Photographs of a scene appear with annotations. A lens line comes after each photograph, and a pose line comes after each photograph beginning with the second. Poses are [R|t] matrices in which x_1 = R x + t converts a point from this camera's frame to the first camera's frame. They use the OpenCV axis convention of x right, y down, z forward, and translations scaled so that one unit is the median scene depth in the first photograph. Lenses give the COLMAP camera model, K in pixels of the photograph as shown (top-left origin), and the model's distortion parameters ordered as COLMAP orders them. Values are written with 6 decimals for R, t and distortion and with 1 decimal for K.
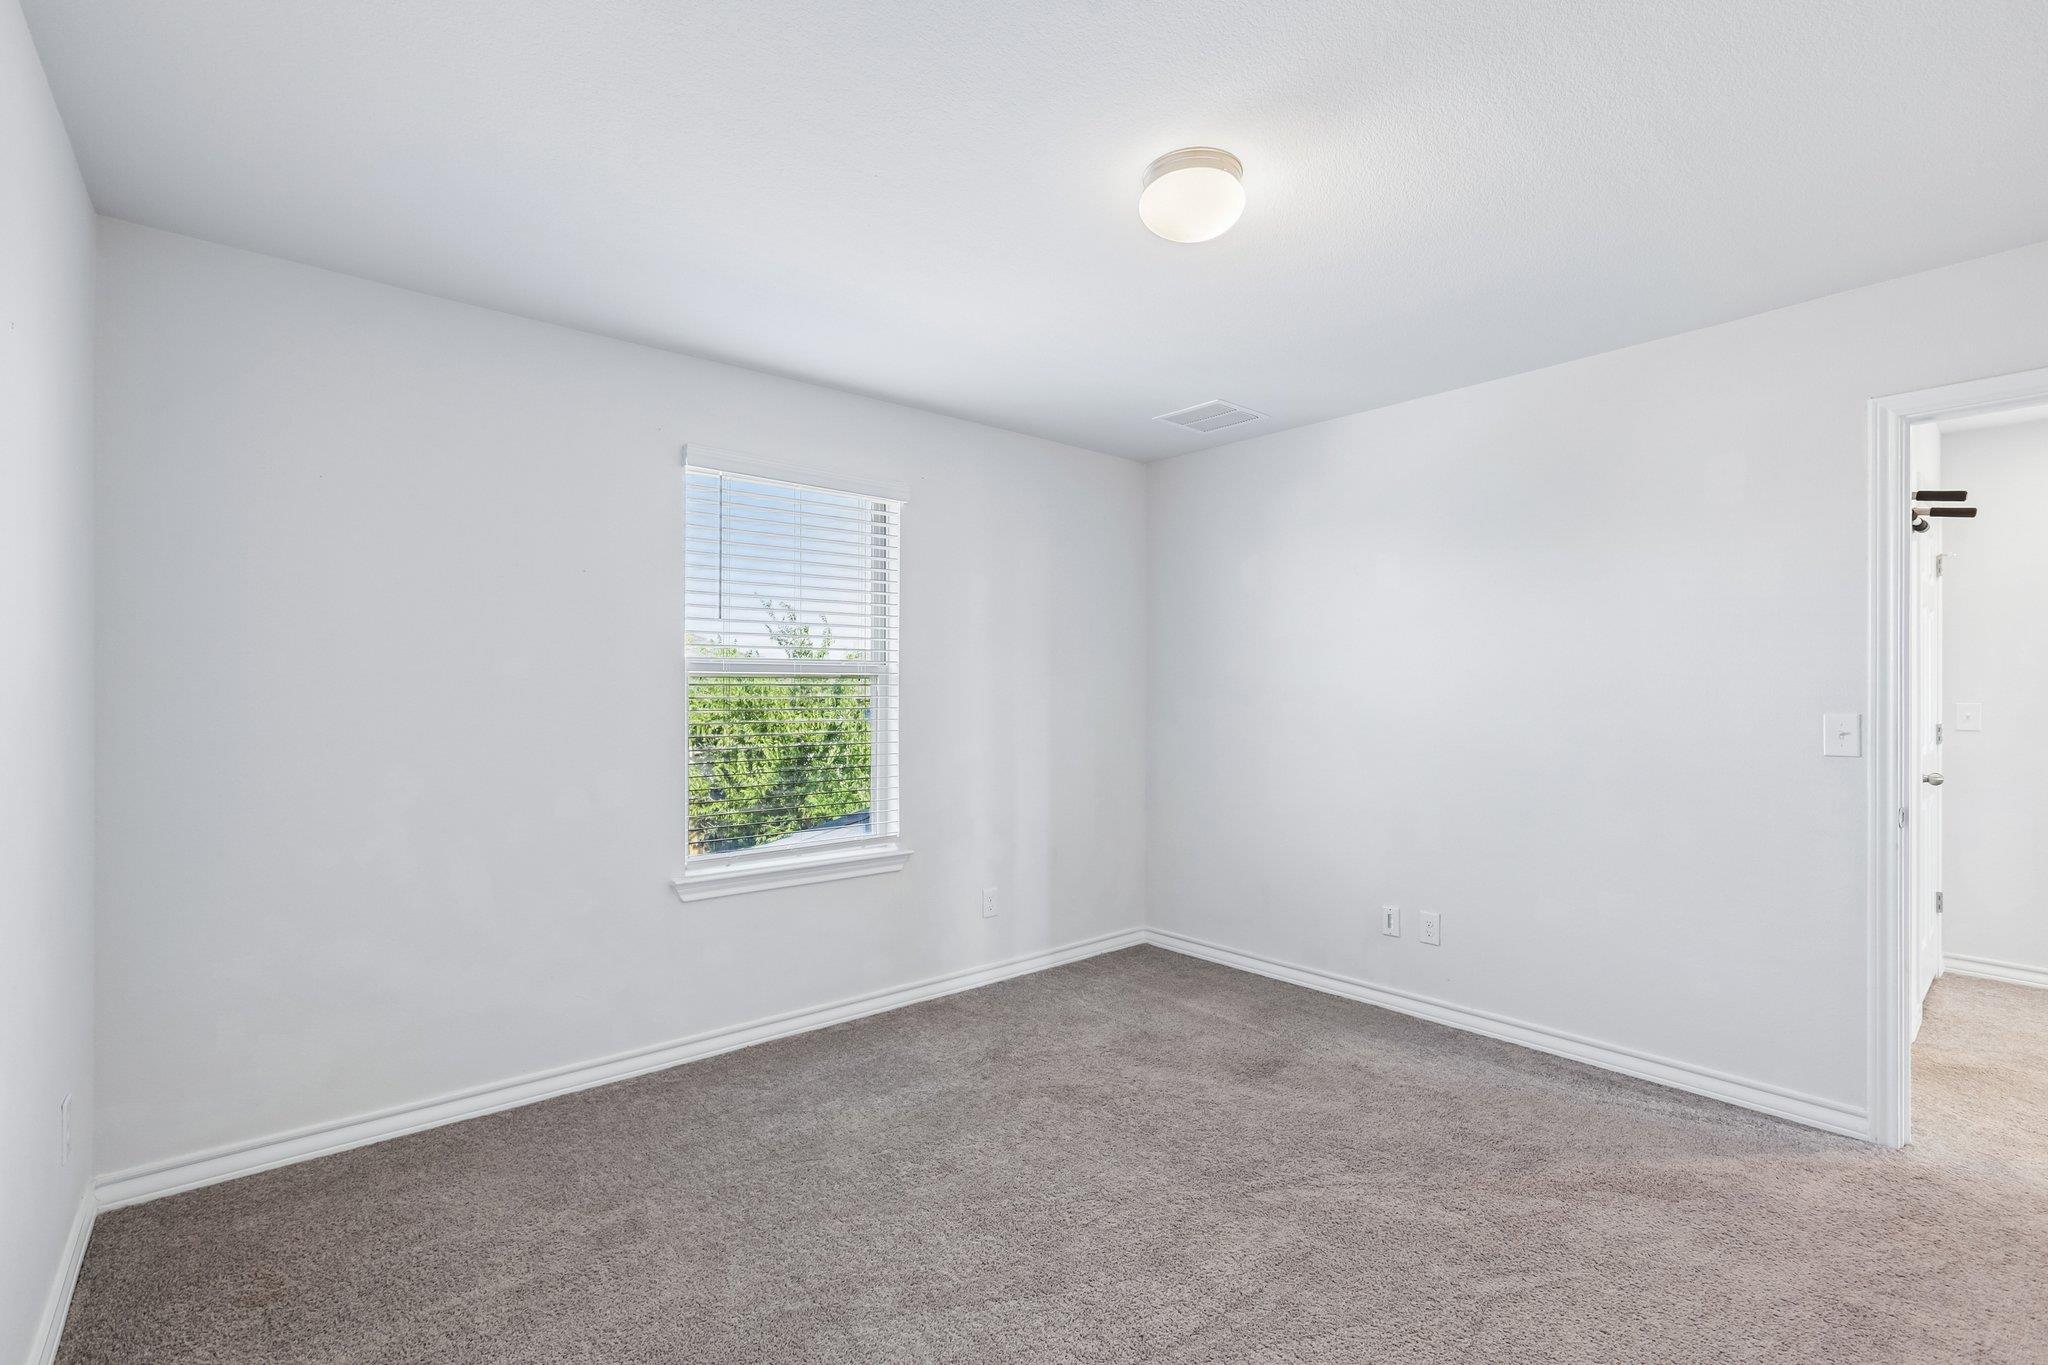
lens RADIAL K [[925.0, 0, 1037.9], [0, 925.0, 693.9], [0, 0, 1]] dist [-0.029770, 0.013070]
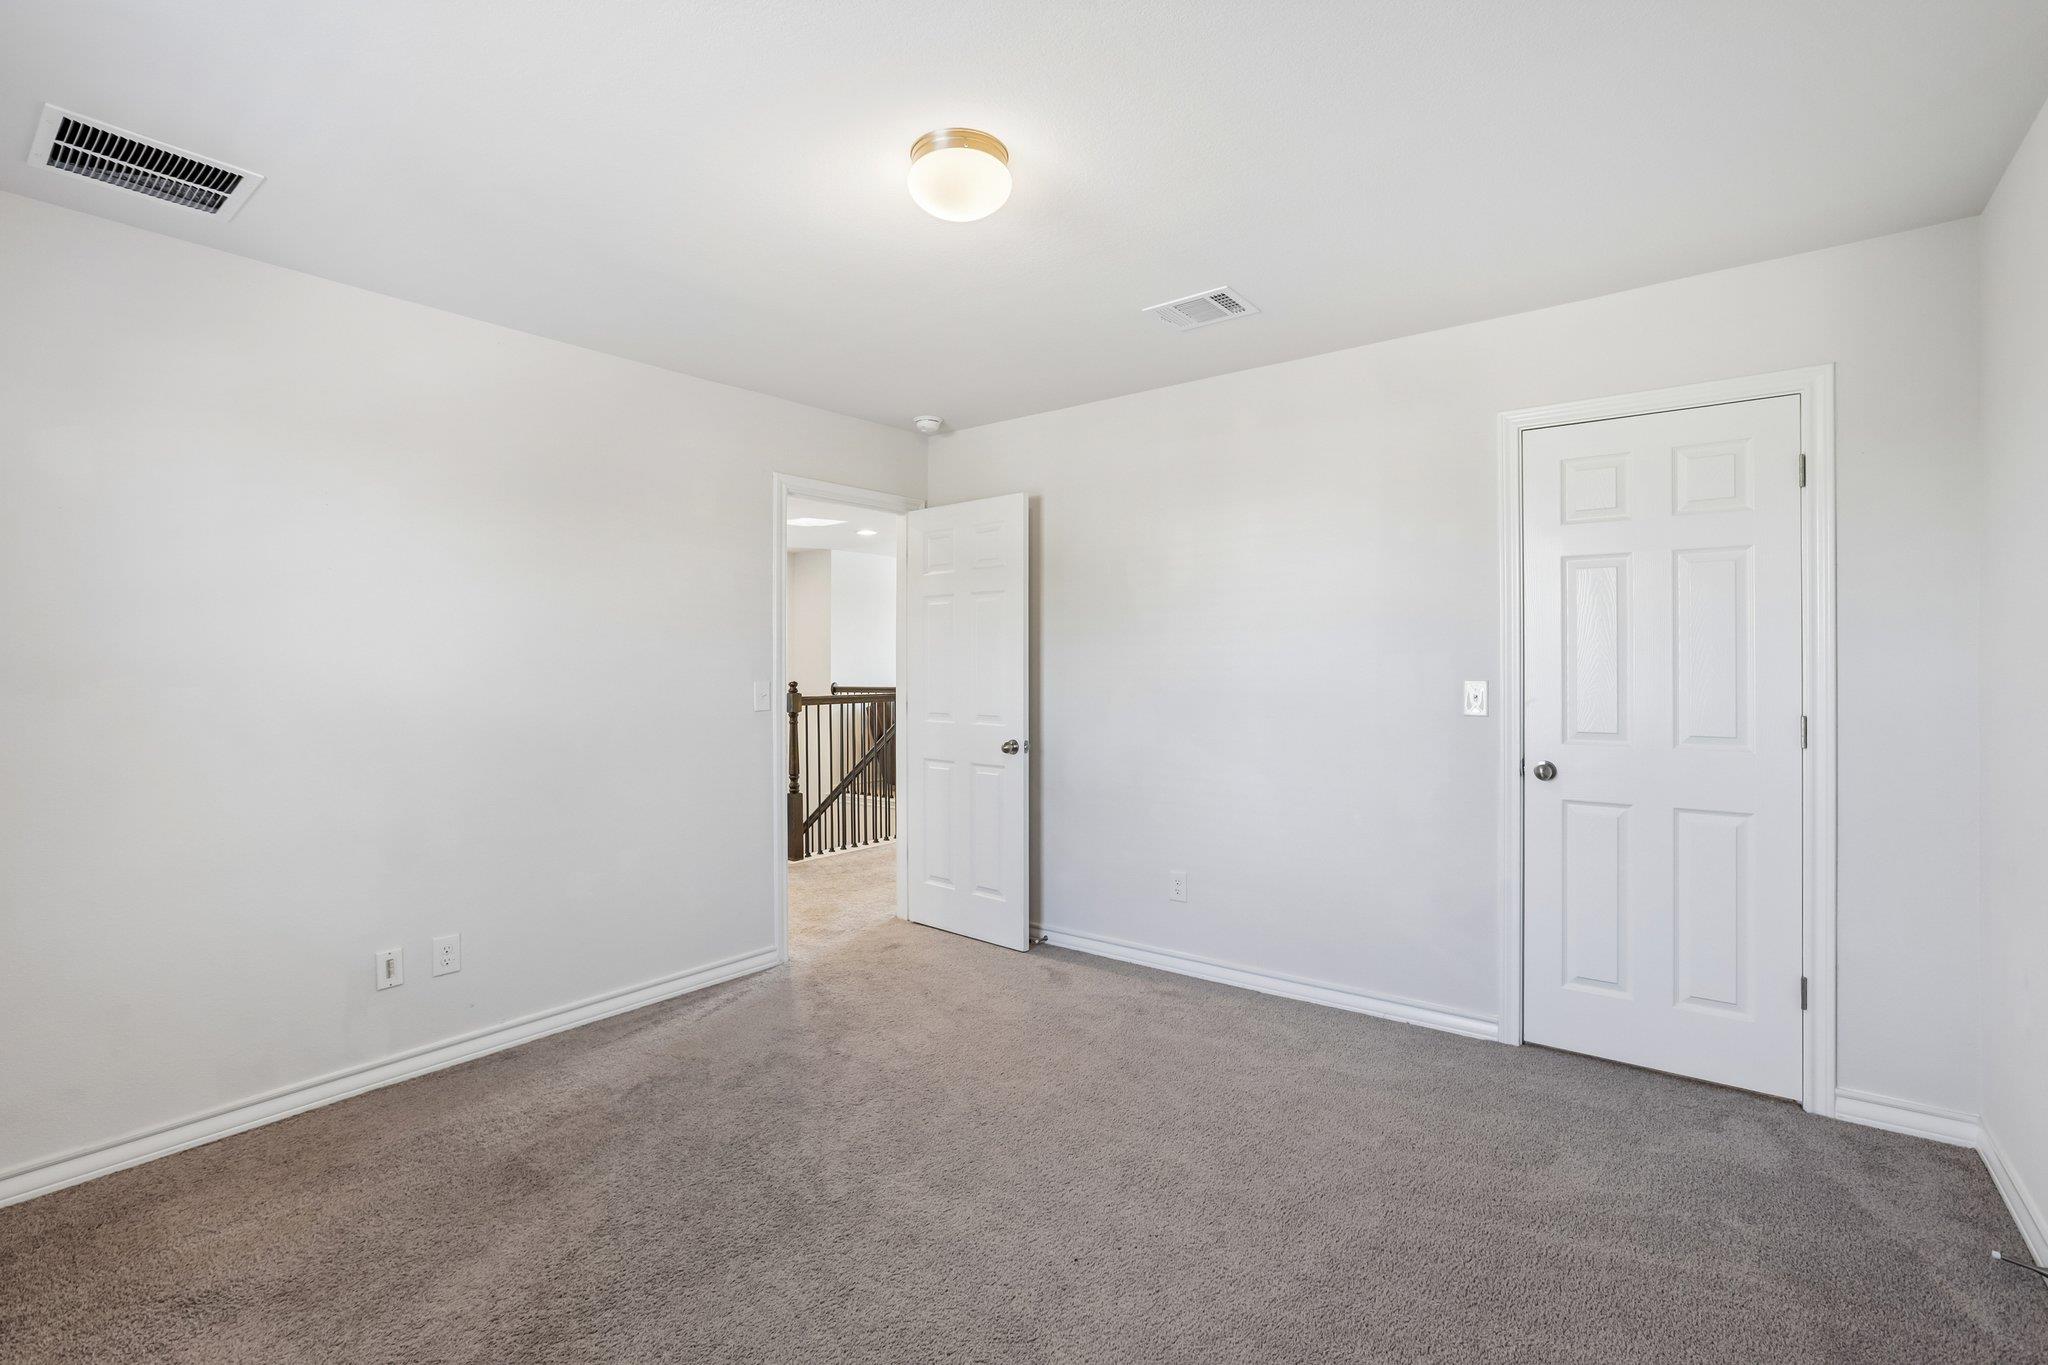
lens RADIAL K [[919.9, 0, 1025.4], [0, 919.9, 663.1], [0, 0, 1]] dist [-0.030130, 0.012220]
pose [[-0.199778, 0.004205, 0.979832, -0.573747], [0.006651, 0.999974, -0.002936, -0.001243], [-0.979819, 0.005931, -0.199800, 0.781127]]
